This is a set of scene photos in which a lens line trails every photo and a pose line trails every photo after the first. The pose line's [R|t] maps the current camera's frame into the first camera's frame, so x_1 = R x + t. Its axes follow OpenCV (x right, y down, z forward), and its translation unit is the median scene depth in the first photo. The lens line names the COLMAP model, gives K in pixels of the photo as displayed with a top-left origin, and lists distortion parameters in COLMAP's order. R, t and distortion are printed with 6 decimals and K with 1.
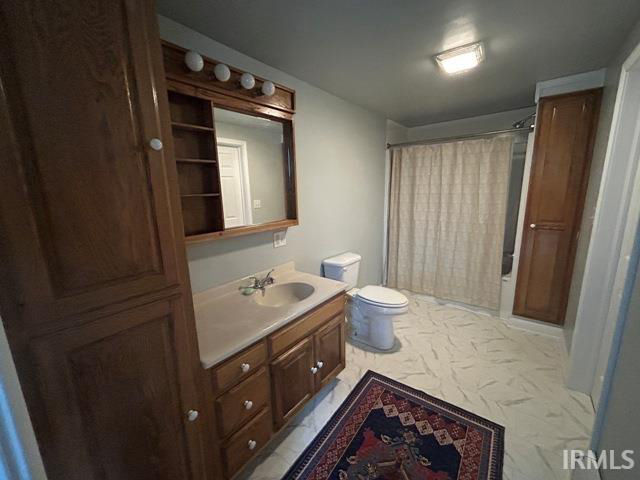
lens RADIAL K [[262.1, 0, 321.2], [0, 262.1, 237.8], [0, 0, 1]] dist [-0.001798, 0.000591]
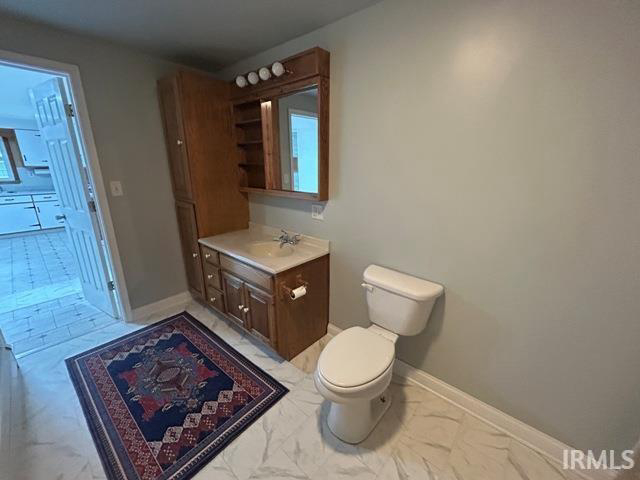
lens RADIAL K [[262.1, 0, 317.9], [0, 262.1, 237.6], [0, 0, 1]] dist [-0.001798, 0.000591]
pose [[-0.063746, 0.299578, -0.951940, 0.974026], [-0.189384, 0.932915, 0.306272, -0.248496], [0.979832, 0.199806, -0.002735, 1.196931]]
